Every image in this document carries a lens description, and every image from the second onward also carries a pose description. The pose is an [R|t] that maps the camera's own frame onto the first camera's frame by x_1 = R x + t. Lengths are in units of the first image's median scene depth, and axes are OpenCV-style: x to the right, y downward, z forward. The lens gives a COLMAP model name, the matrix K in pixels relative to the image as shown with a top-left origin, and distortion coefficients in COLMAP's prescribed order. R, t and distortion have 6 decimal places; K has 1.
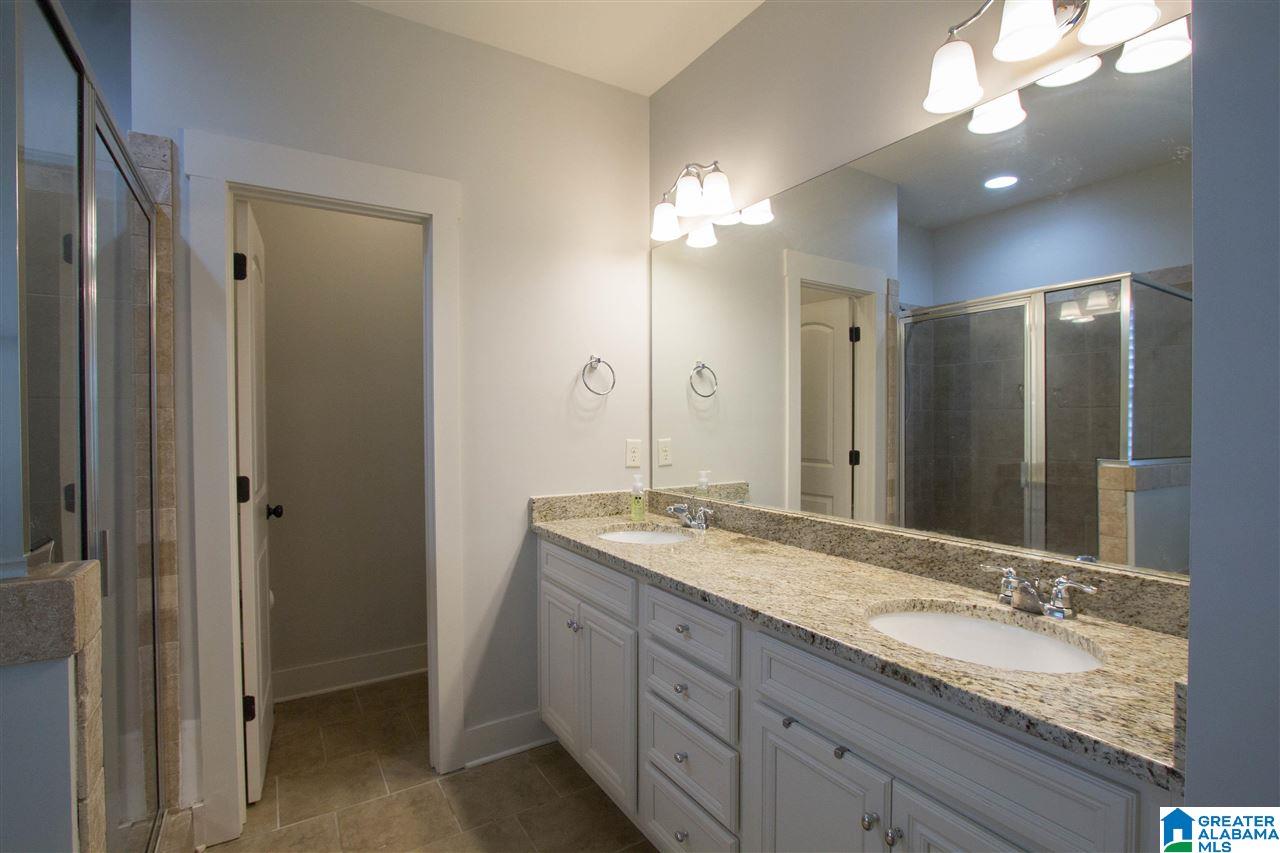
lens RADIAL K [[609.3, 0, 655.8], [0, 609.3, 426.4], [0, 0, 1]] dist [-0.026072, 0.005173]
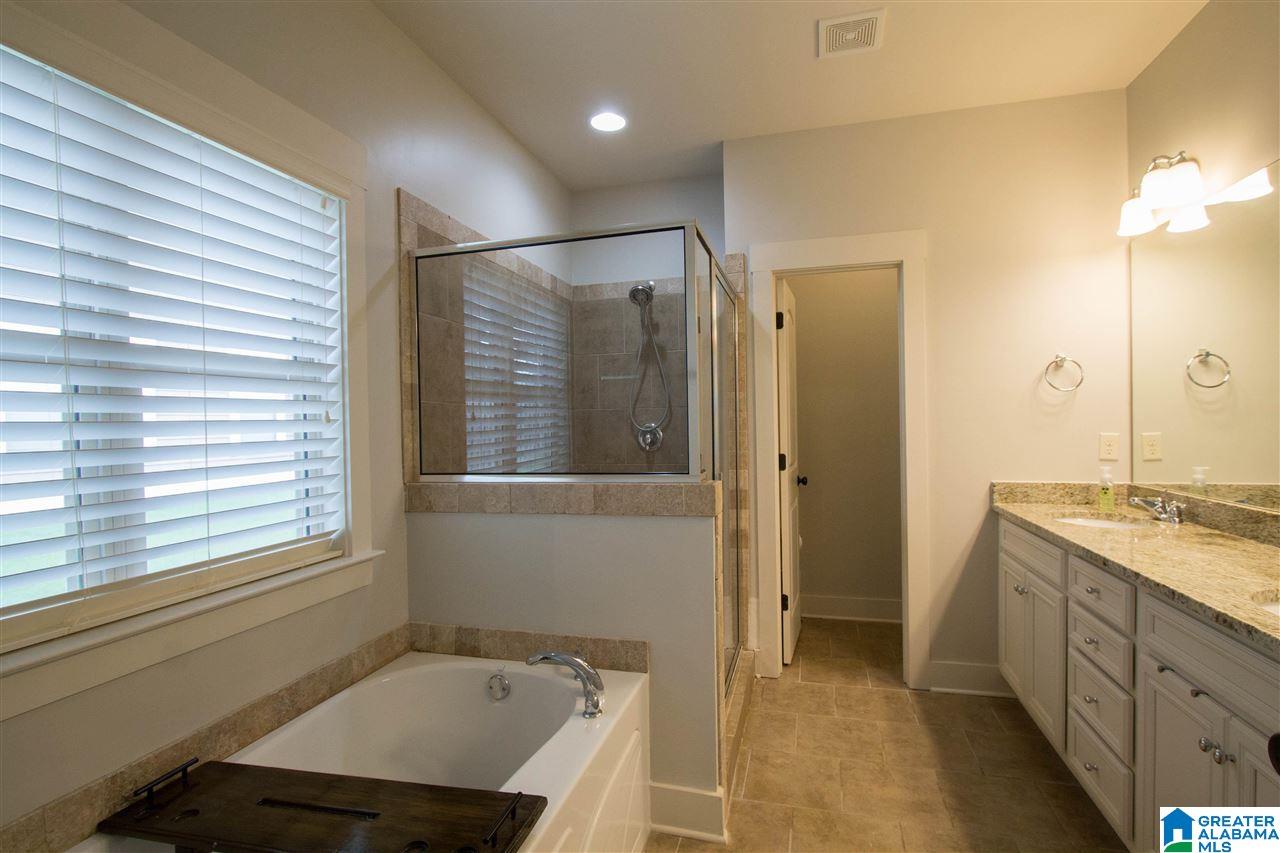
lens RADIAL K [[609.3, 0, 641.2], [0, 609.3, 427.6], [0, 0, 1]] dist [-0.026072, 0.005173]
pose [[0.665755, 0.000697, -0.746170, 0.253633], [0.004853, 0.999974, 0.005265, 0.004303], [0.746155, -0.007127, 0.665734, -0.329968]]
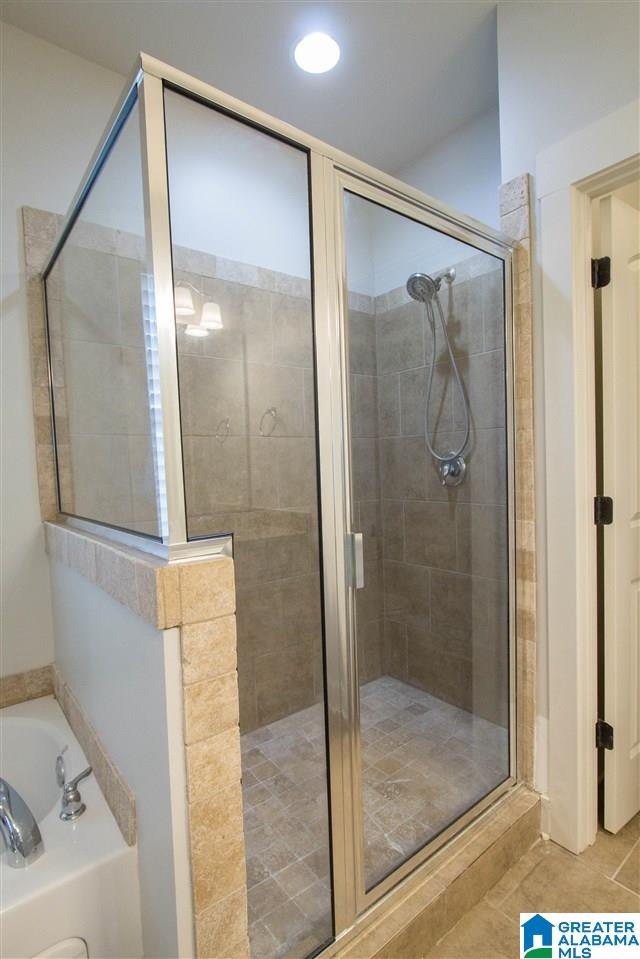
lens RADIAL K [[477.6, 0, 317.4], [0, 477.6, 488.3], [0, 0, 1]] dist [-0.013900, 0.000573]
pose [[0.098142, 0.058005, -0.993481, 0.012617], [0.023674, 0.997881, 0.060601, 0.012701], [0.994891, -0.029467, 0.096560, 0.474438]]
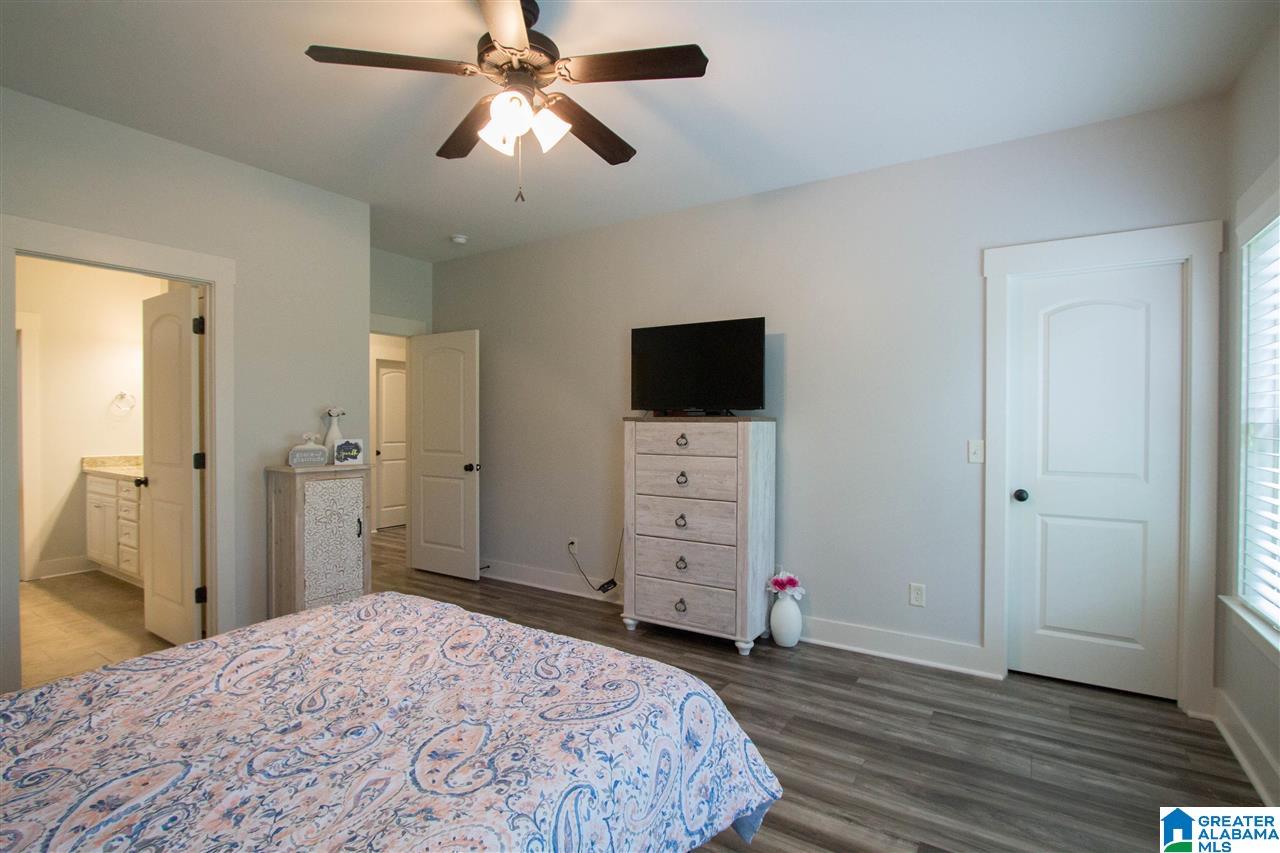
lens RADIAL K [[609.3, 0, 674.4], [0, 609.3, 431.6], [0, 0, 1]] dist [-0.026072, 0.005173]
pose [[0.899992, 0.002768, 0.435897, 0.920561], [-0.005365, 0.999974, 0.004727, 0.007087], [-0.435873, -0.006593, 0.899984, -2.204636]]
